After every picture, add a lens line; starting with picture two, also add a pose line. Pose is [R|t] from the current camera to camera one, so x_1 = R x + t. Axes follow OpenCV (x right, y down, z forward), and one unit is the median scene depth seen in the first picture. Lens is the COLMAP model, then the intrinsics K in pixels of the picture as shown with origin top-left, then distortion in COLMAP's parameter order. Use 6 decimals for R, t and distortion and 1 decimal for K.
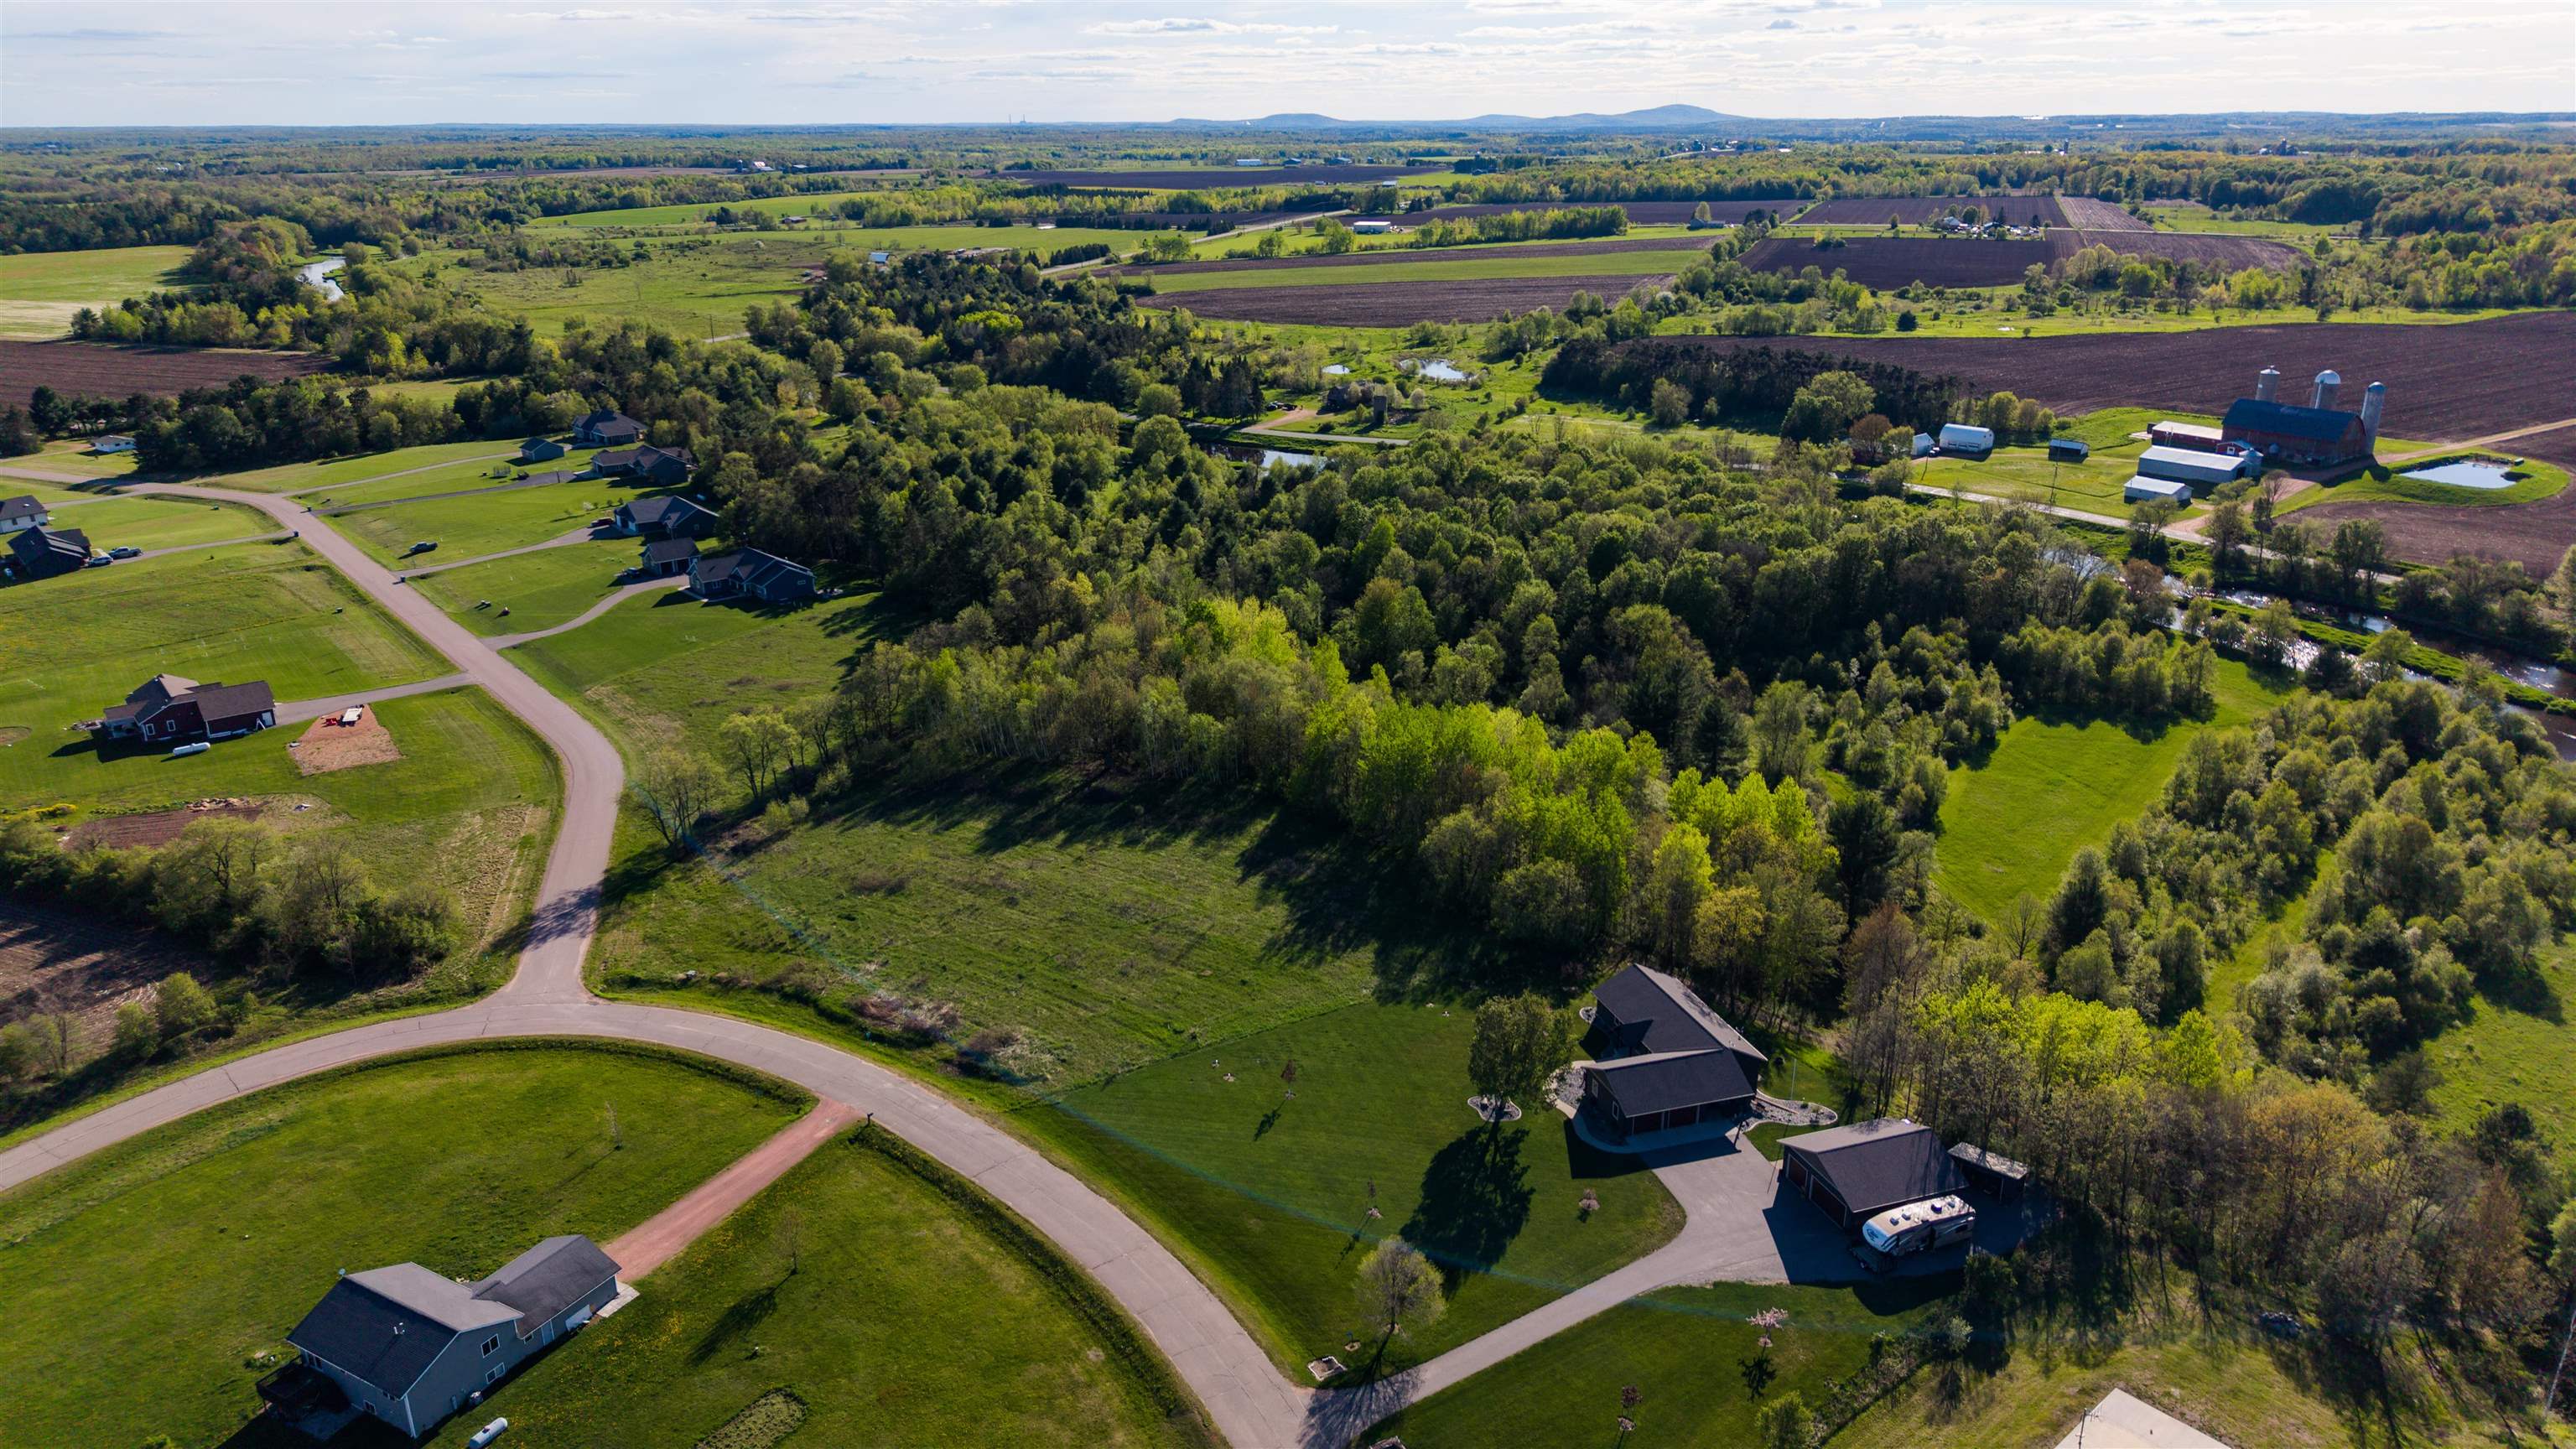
lens RADIAL K [[1751.2, 0, 1288.0], [0, 1751.2, 724.5], [0, 0, 1]] dist [0.035001, -0.041995]
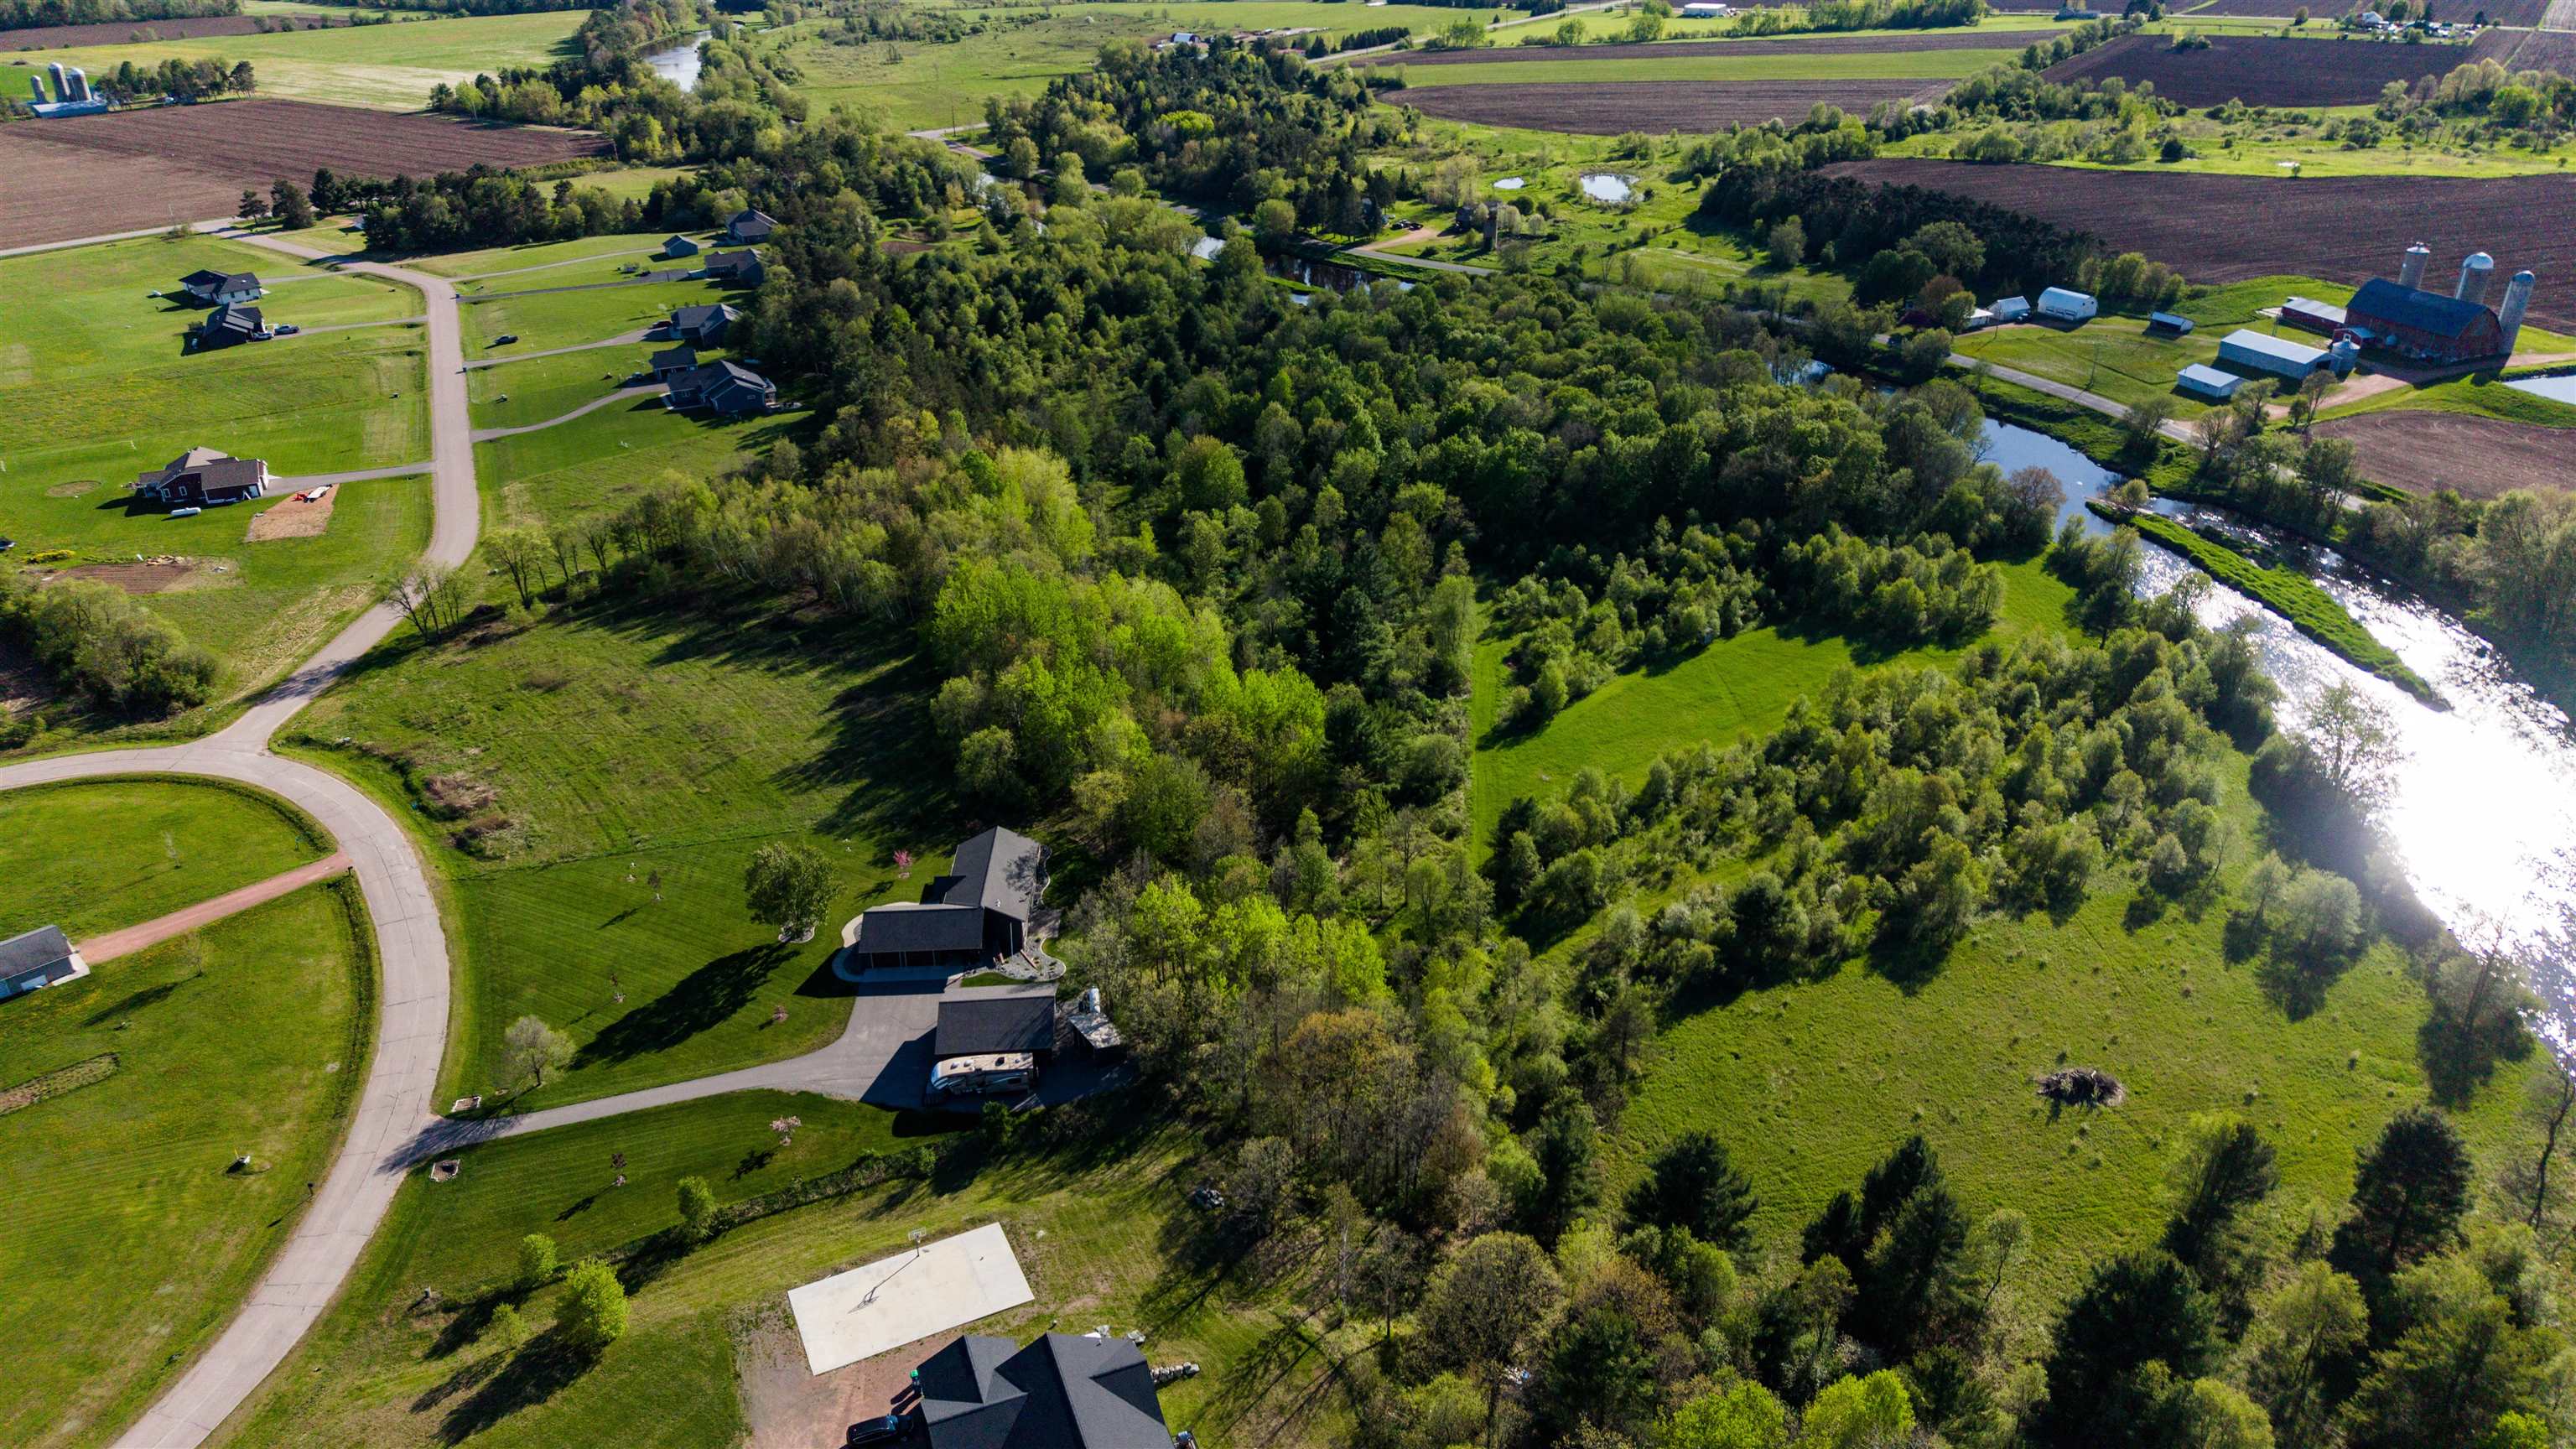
lens RADIAL K [[1747.9, 0, 1288.0], [0, 1747.9, 724.5], [0, 0, 1]] dist [0.019110, -0.015507]
pose [[0.966033, 0.112855, -0.232472, 0.238976], [-0.082090, 0.987020, 0.138029, -0.039171], [0.245032, -0.114257, 0.962759, -0.021585]]
